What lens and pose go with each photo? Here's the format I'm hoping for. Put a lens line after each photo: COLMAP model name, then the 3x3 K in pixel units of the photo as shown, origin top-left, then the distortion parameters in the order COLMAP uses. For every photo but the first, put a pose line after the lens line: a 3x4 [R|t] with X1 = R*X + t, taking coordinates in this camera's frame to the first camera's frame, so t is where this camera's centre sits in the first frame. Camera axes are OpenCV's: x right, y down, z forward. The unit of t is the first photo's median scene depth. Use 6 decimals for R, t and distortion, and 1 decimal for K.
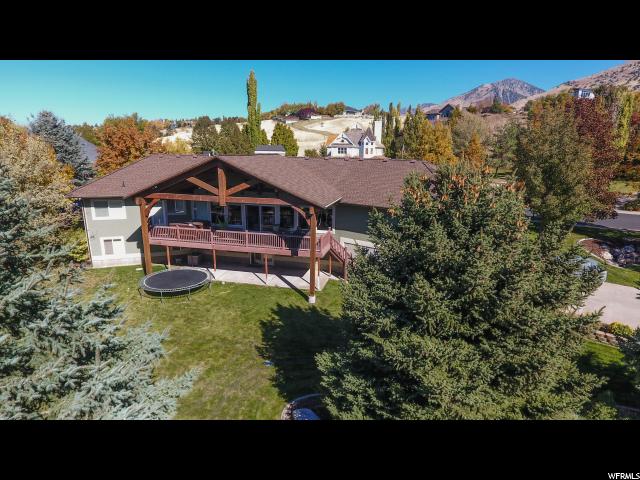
lens RADIAL K [[375.9, 0, 320.0], [0, 375.9, 240.0], [0, 0, 1]] dist [0.002688, -0.000520]
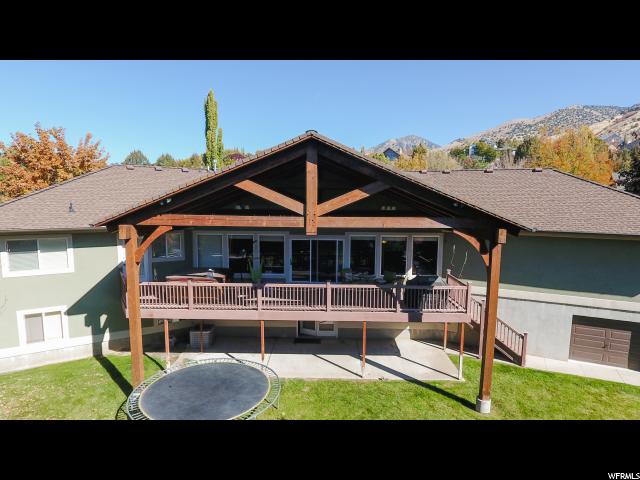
lens RADIAL K [[375.9, 0, 320.0], [0, 375.9, 240.0], [0, 0, 1]] dist [0.002688, -0.000520]
pose [[0.978020, -0.028876, 0.206504, -0.286027], [0.054348, 0.991434, -0.118763, -0.019150], [-0.201306, 0.127376, 0.971211, 0.409933]]
